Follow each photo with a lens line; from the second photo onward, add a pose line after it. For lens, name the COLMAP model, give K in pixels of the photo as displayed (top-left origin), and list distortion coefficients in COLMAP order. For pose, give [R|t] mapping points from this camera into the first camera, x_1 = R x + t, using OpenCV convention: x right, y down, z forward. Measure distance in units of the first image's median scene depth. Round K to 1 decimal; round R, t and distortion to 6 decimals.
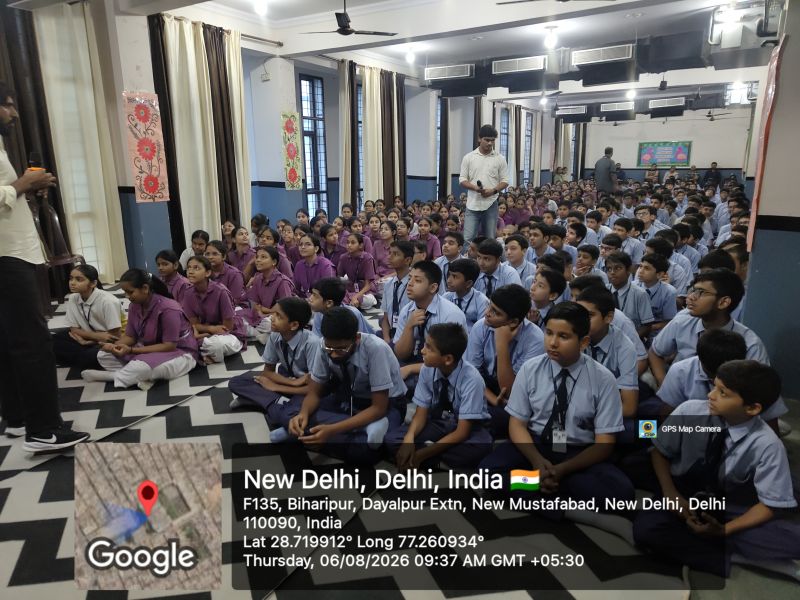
lens RADIAL K [[558.9, 0, 395.9], [0, 558.9, 304.8], [0, 0, 1]] dist [0.004180, -0.000031]
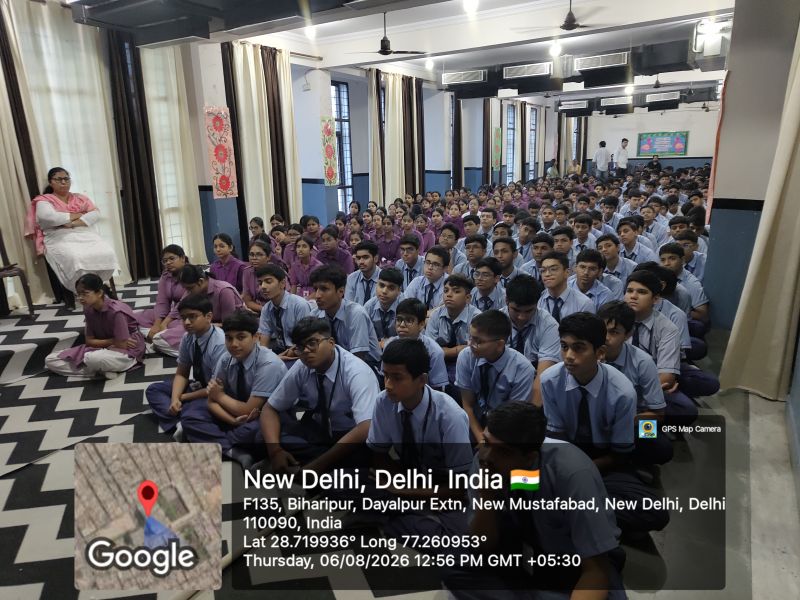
lens RADIAL K [[558.9, 0, 395.9], [0, 558.9, 304.8], [0, 0, 1]] dist [0.004180, -0.000031]
pose [[0.999832, -0.017535, -0.005332, -0.045890], [0.017598, 0.999772, 0.012079, 0.023996], [0.005119, -0.012170, 0.999913, -0.129787]]
